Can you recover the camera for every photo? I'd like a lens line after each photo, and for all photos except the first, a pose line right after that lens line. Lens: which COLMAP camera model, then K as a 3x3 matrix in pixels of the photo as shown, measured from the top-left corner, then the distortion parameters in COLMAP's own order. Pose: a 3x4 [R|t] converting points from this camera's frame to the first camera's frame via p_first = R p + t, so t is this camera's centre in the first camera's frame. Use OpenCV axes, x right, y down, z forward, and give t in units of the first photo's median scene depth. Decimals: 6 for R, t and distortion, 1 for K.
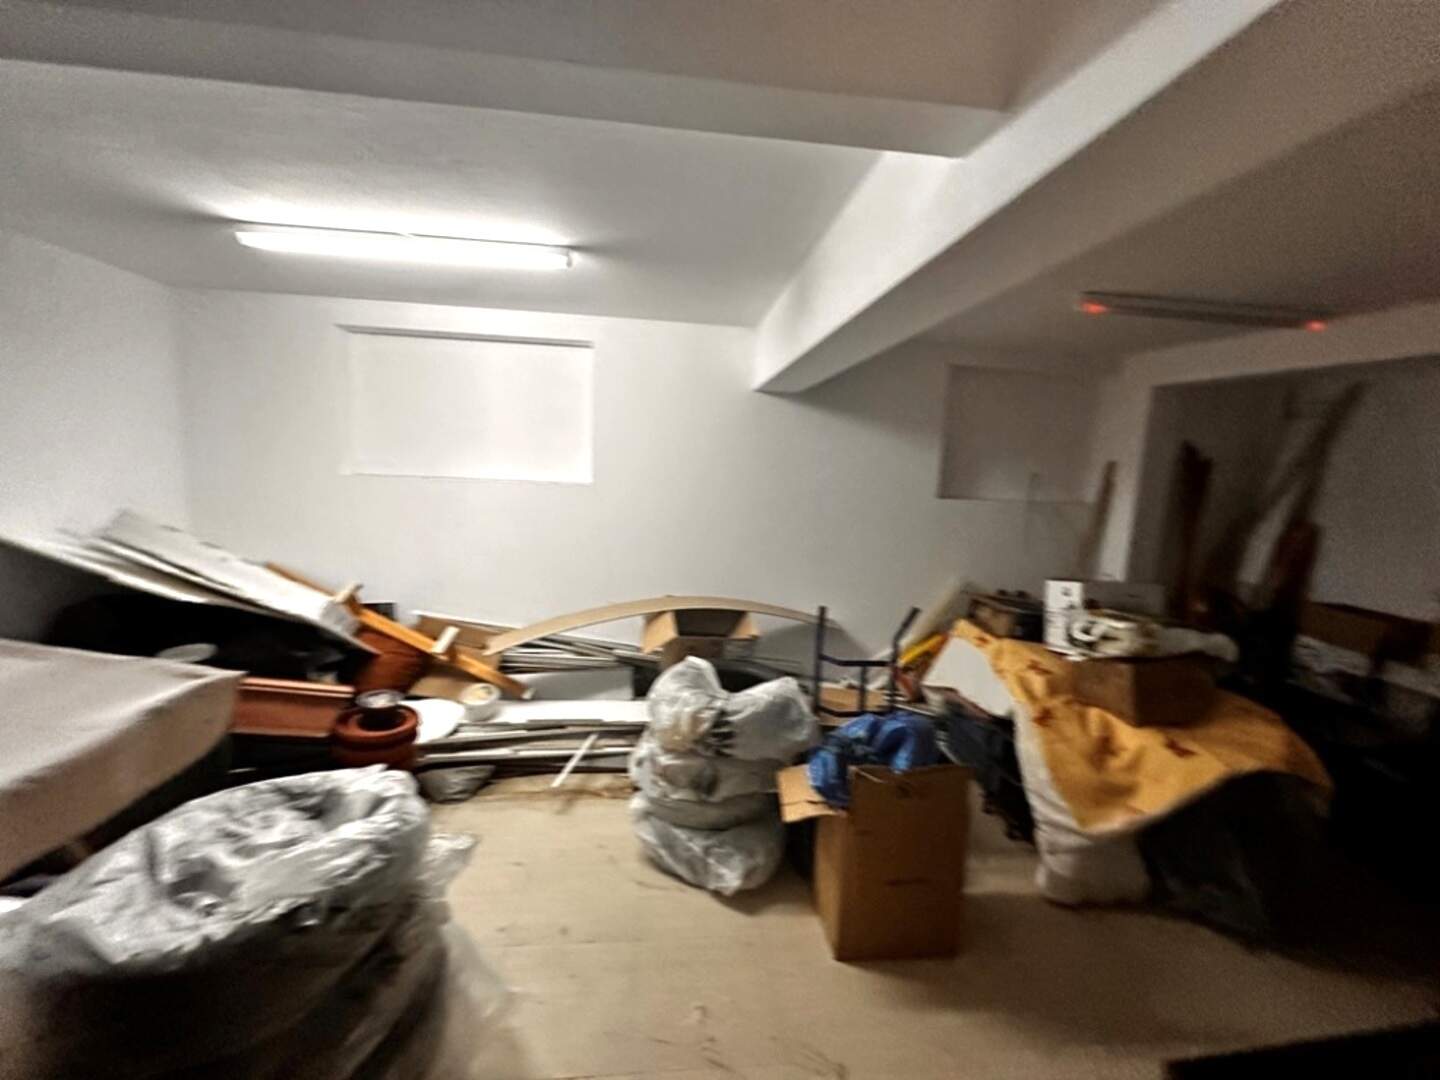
lens RADIAL K [[572.7, 0, 720.5], [0, 572.7, 543.2], [0, 0, 1]] dist [0.000581, 0.000488]
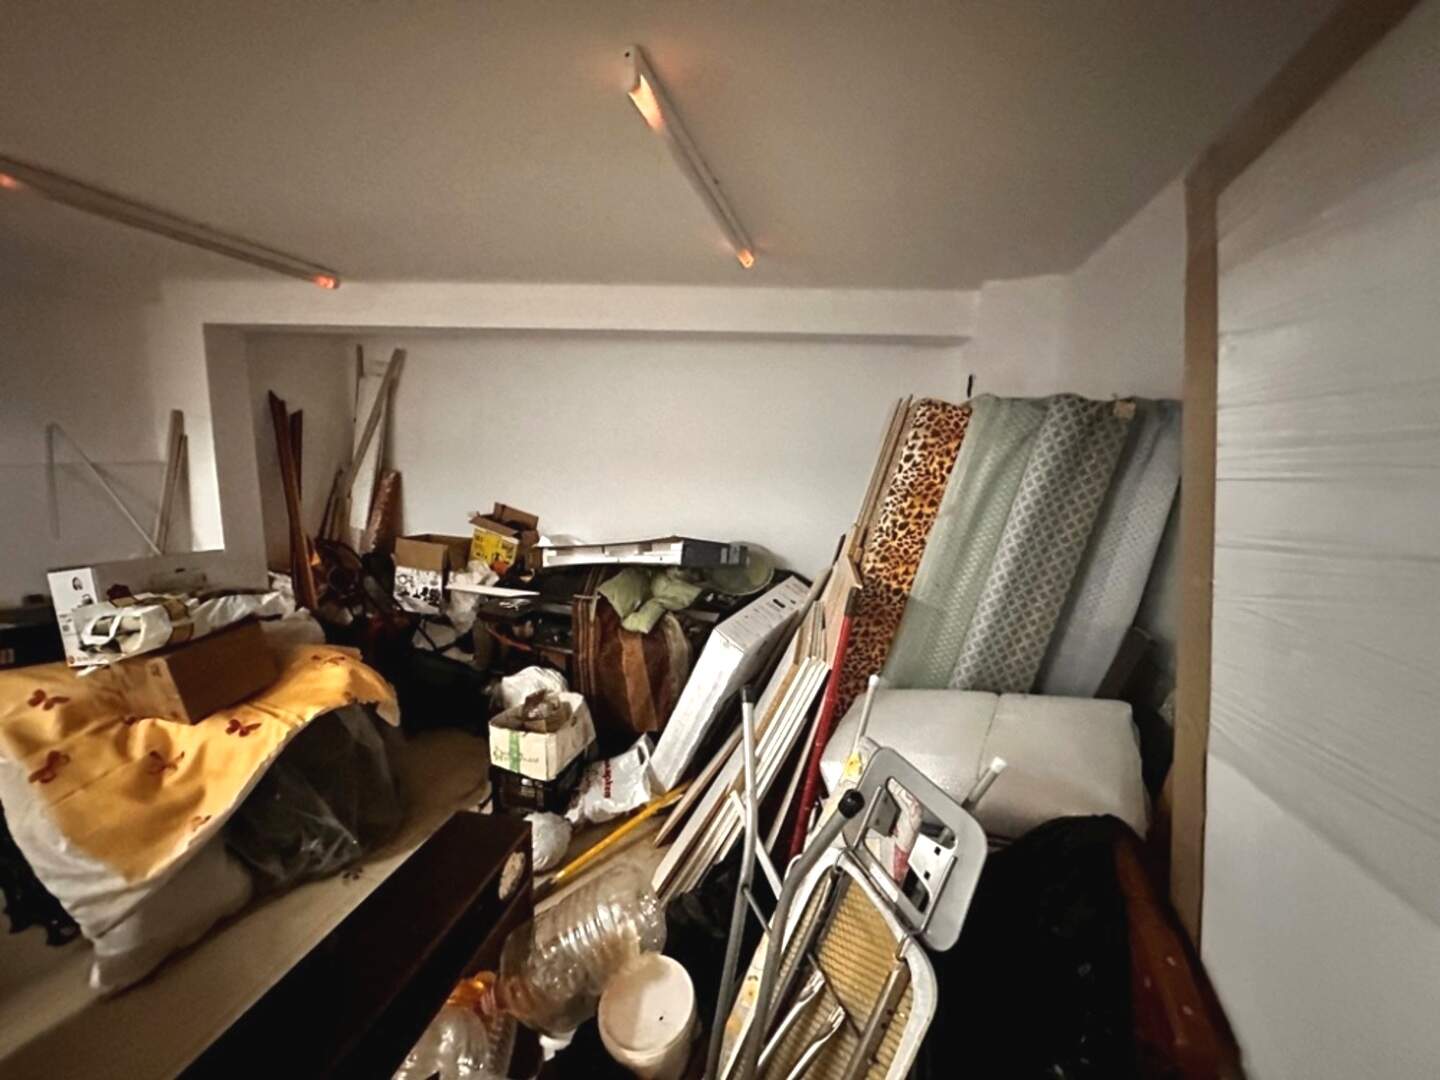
lens RADIAL K [[572.7, 0, 720.5], [0, 572.7, 543.2], [0, 0, 1]] dist [0.000581, 0.000488]
pose [[0.364421, -0.184430, 0.912788, 0.281073], [0.123121, 0.981130, 0.149084, 0.029137], [-0.923059, 0.058054, 0.380251, -0.052019]]
